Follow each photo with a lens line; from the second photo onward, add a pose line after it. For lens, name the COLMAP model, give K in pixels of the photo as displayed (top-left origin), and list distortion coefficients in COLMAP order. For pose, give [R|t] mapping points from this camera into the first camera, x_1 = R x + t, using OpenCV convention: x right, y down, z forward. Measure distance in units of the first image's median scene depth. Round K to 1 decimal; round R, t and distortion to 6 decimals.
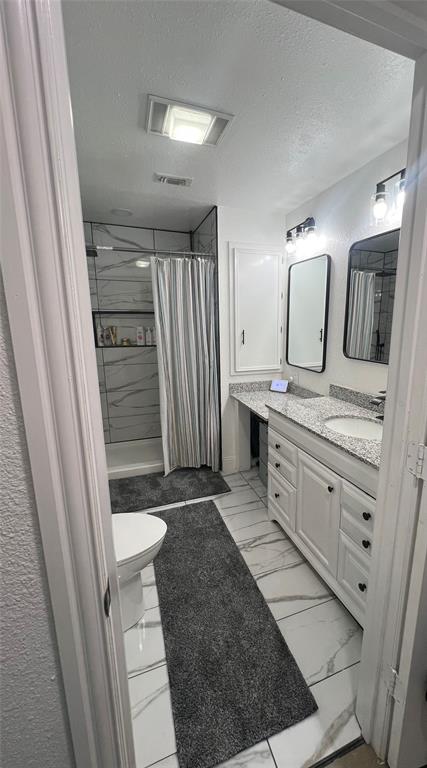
lens RADIAL K [[307.1, 0, 242.2], [0, 307.1, 385.3], [0, 0, 1]] dist [-0.001800, 0.000519]
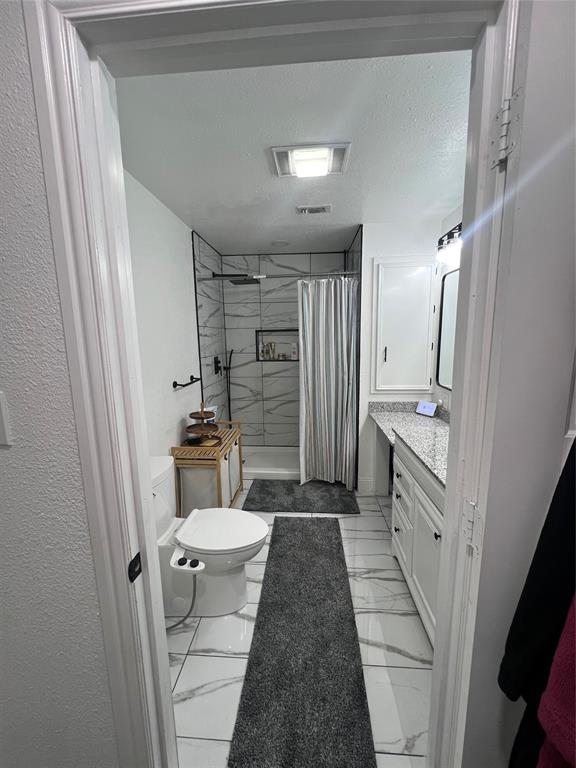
lens RADIAL K [[306.5, 0, 287.8], [0, 306.5, 384.9], [0, 0, 1]] dist [-0.001032, 0.000074]
pose [[0.903908, 0.055328, -0.424132, 0.150190], [-0.071892, 0.997144, -0.023139, -0.020110], [0.421641, 0.051408, 0.905304, 0.016885]]
